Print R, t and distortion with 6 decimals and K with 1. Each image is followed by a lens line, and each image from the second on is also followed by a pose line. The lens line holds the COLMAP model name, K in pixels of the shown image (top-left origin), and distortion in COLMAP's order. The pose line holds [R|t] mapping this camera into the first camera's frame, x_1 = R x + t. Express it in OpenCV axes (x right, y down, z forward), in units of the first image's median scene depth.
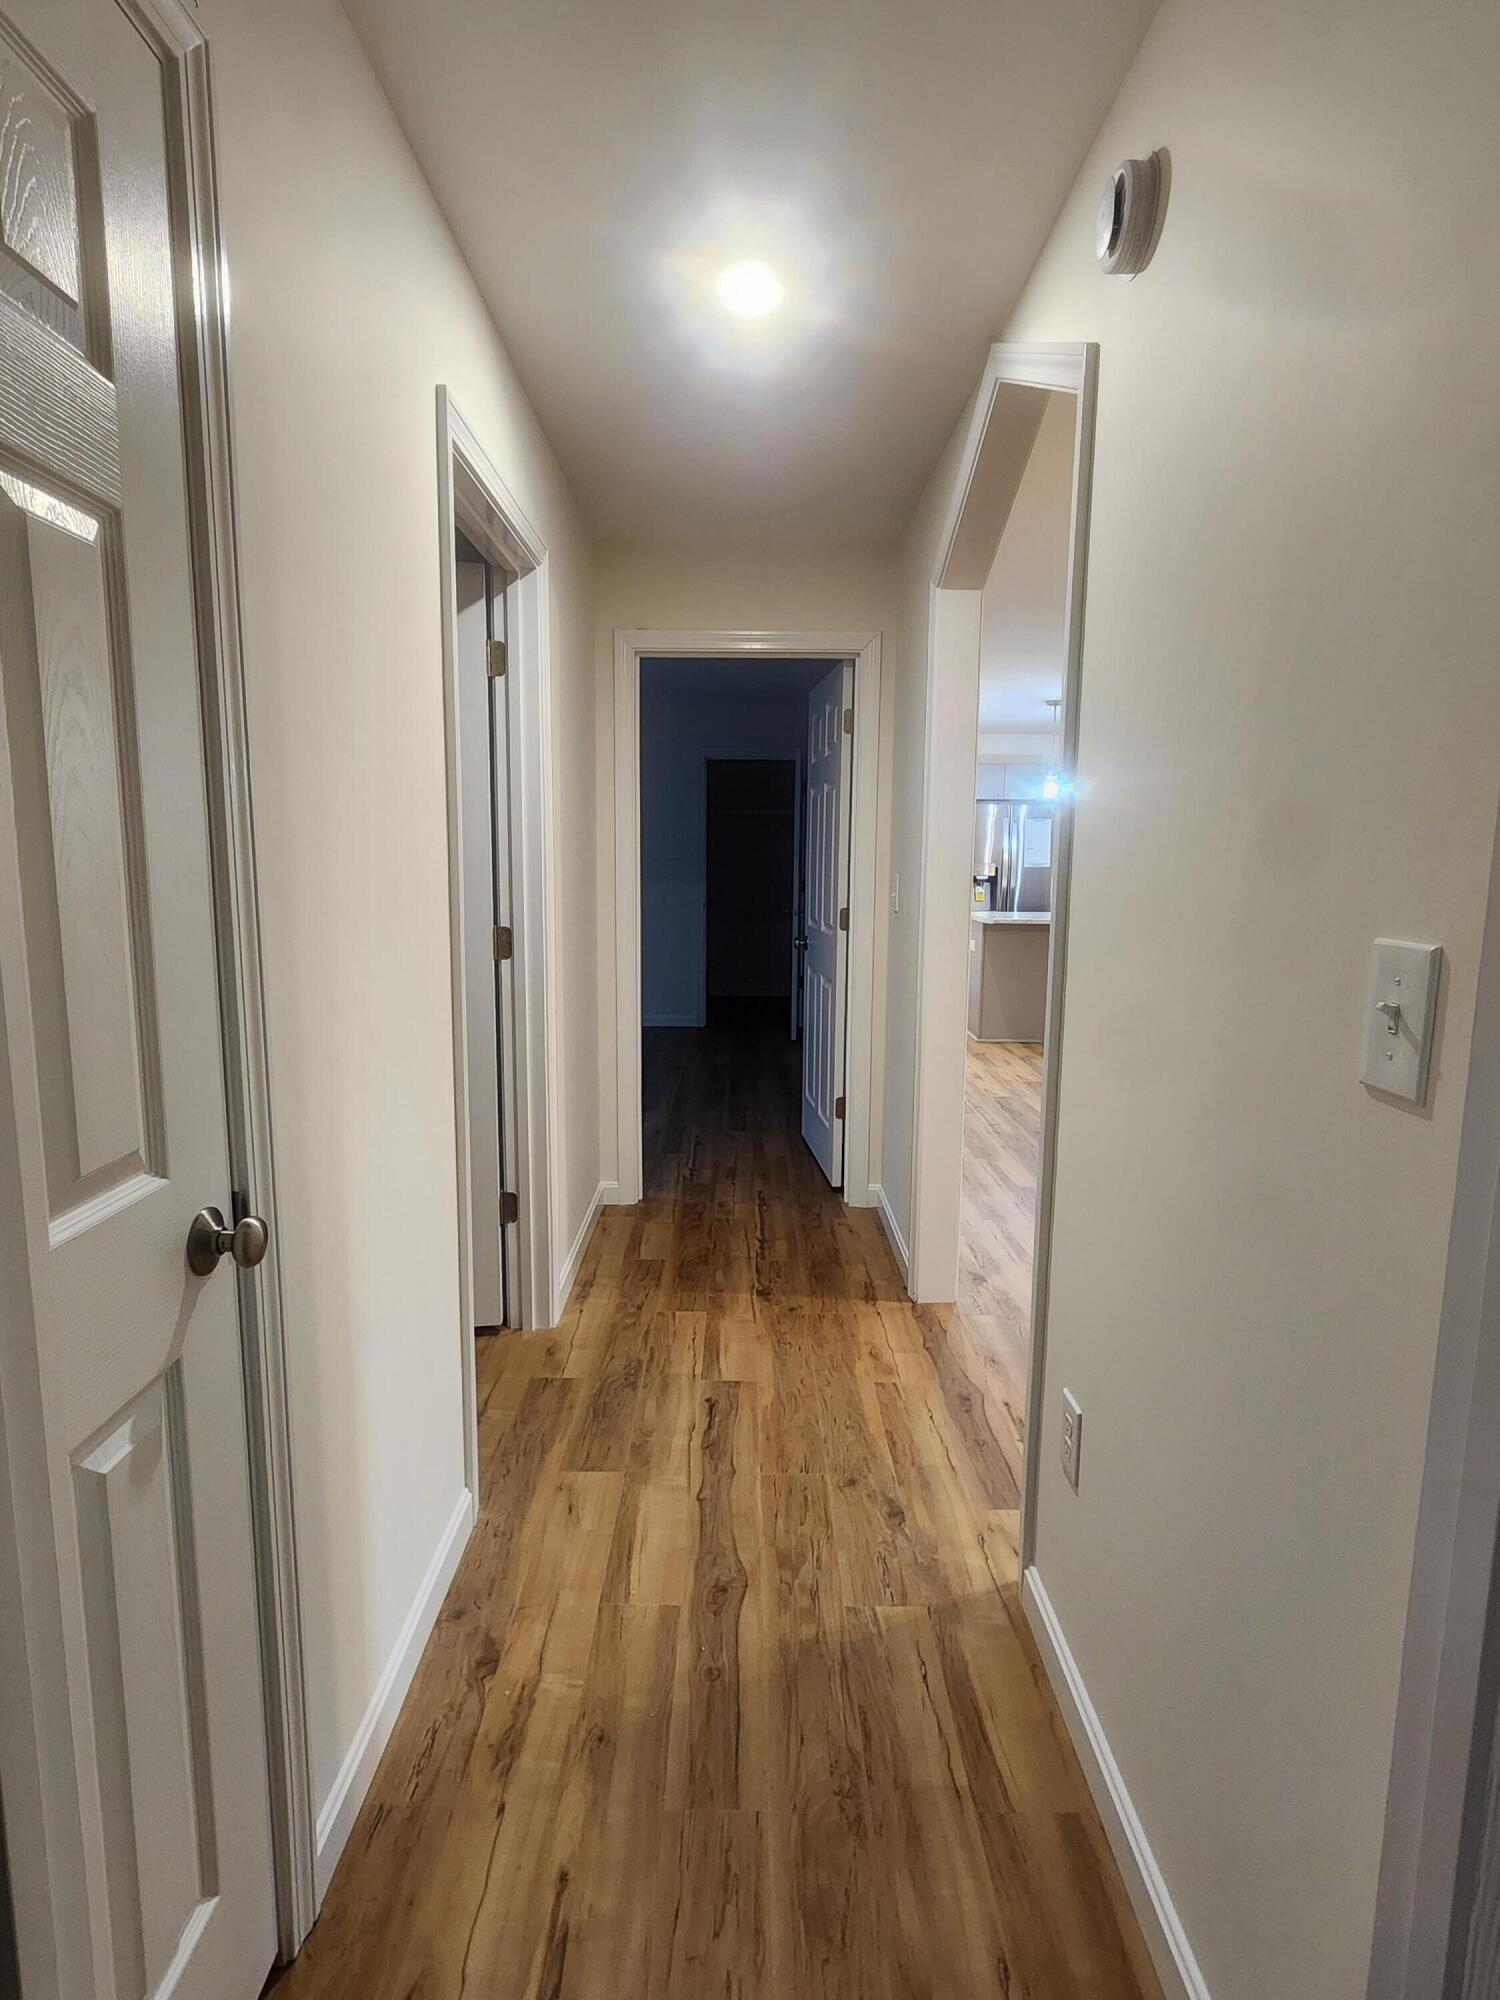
lens RADIAL K [[1092.6, 0, 750.0], [0, 1092.6, 1000.0], [0, 0, 1]] dist [0.017663, 0.002095]
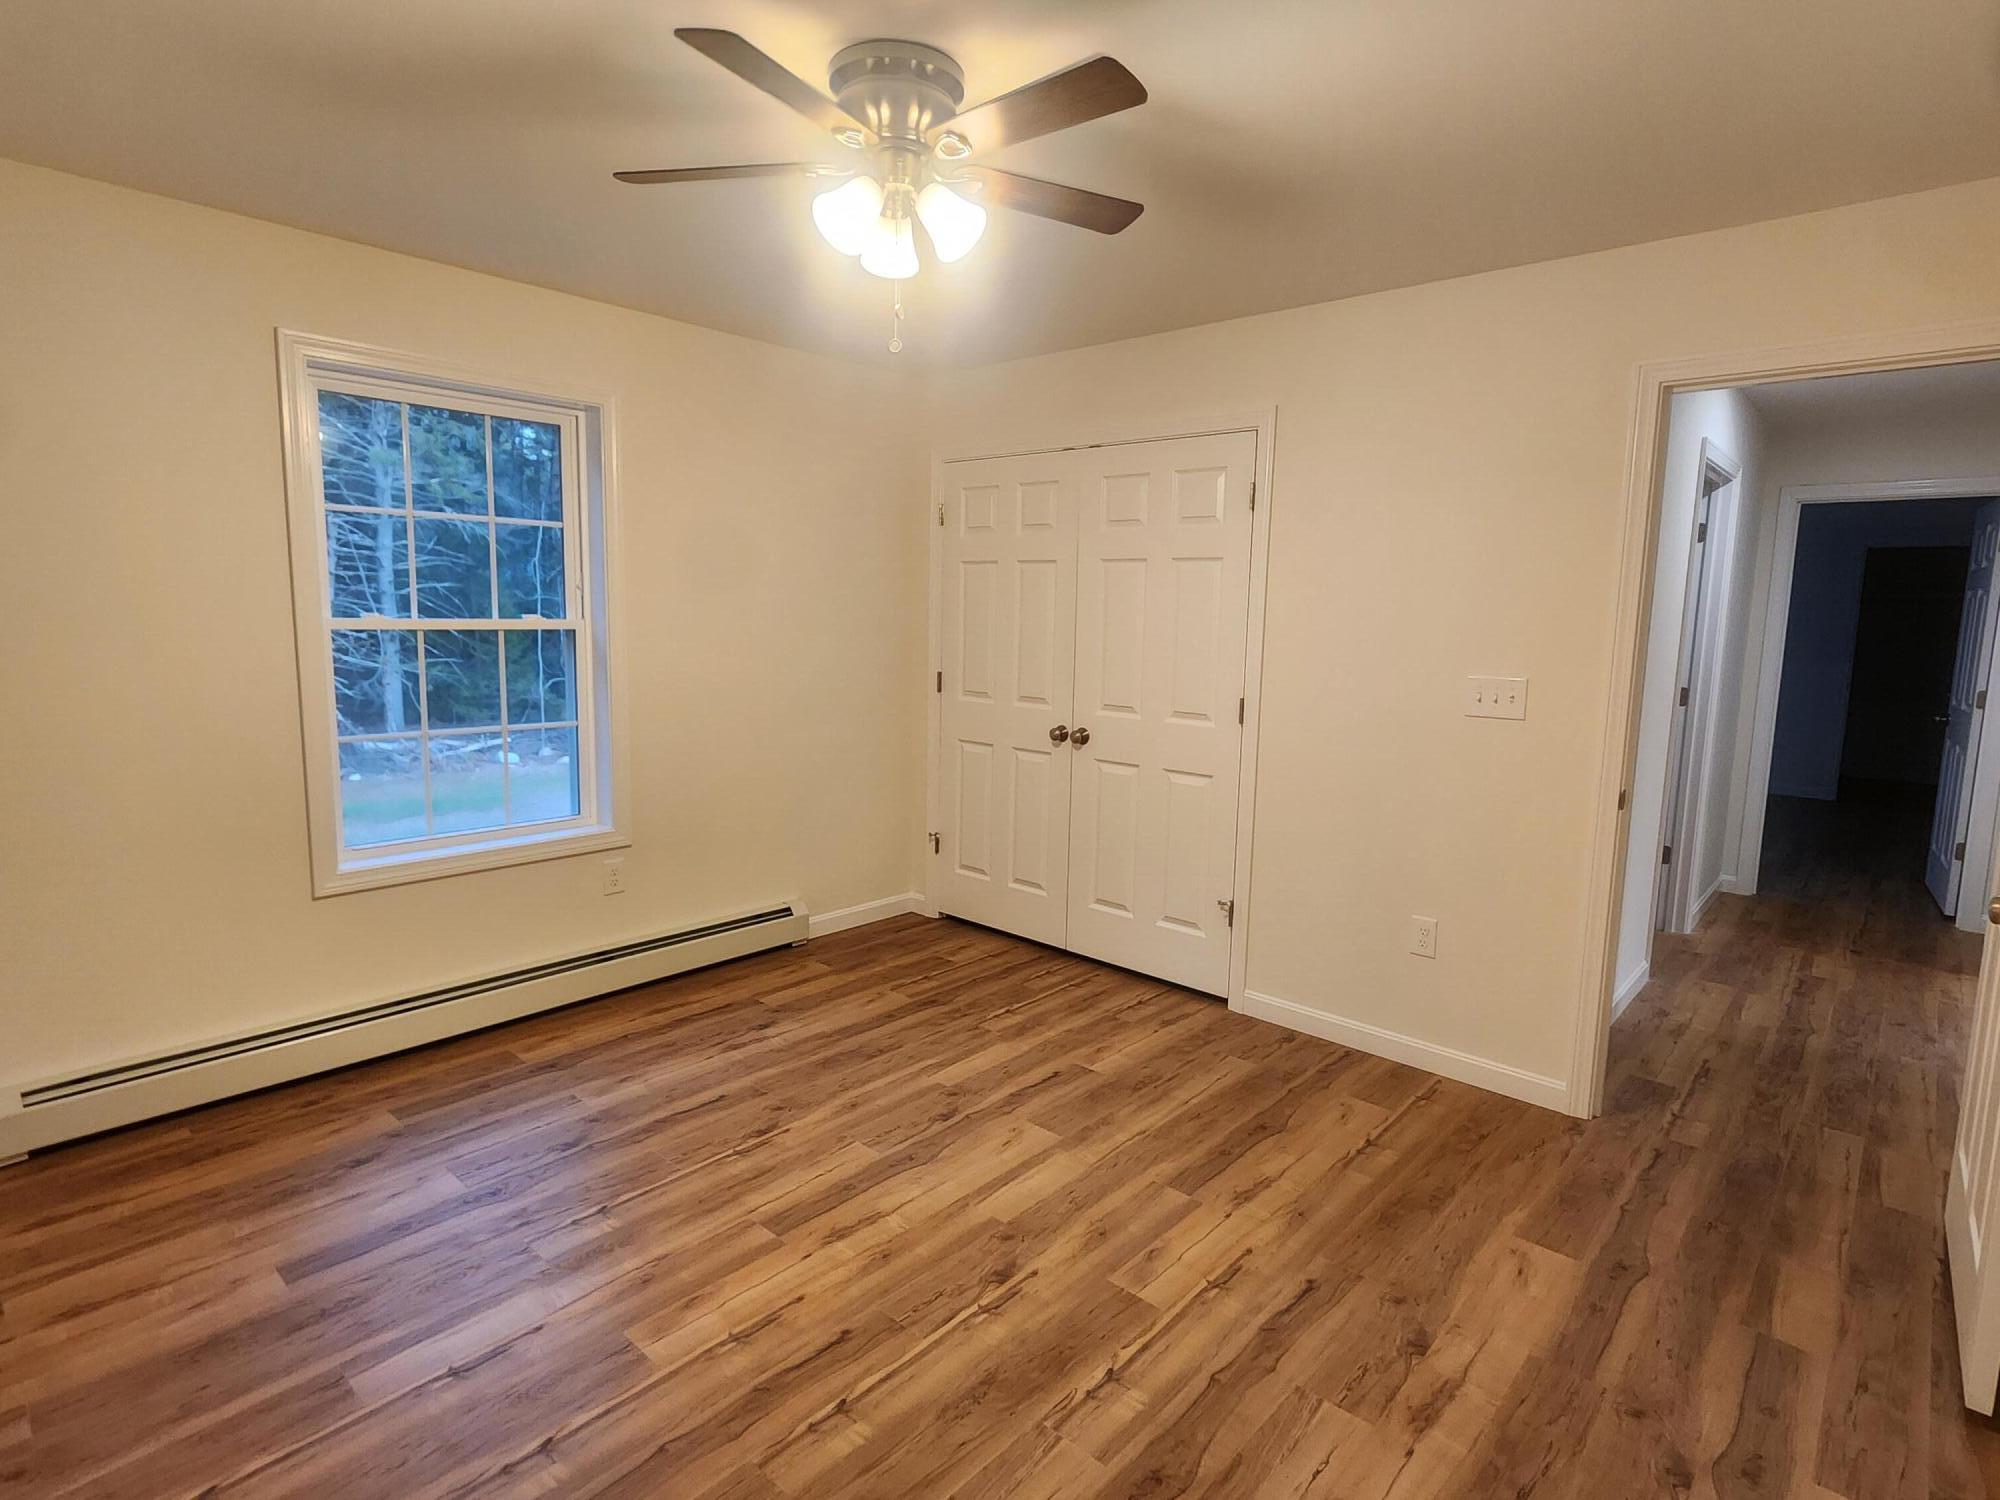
lens RADIAL K [[1092.6, 0, 1000.0], [0, 1092.6, 750.0], [0, 0, 1]] dist [0.017663, 0.002095]
pose [[0.760640, 0.093679, -0.642379, 0.066344], [-0.101060, 0.994557, 0.025371, 0.080810], [0.641259, 0.045621, 0.765967, -0.863144]]
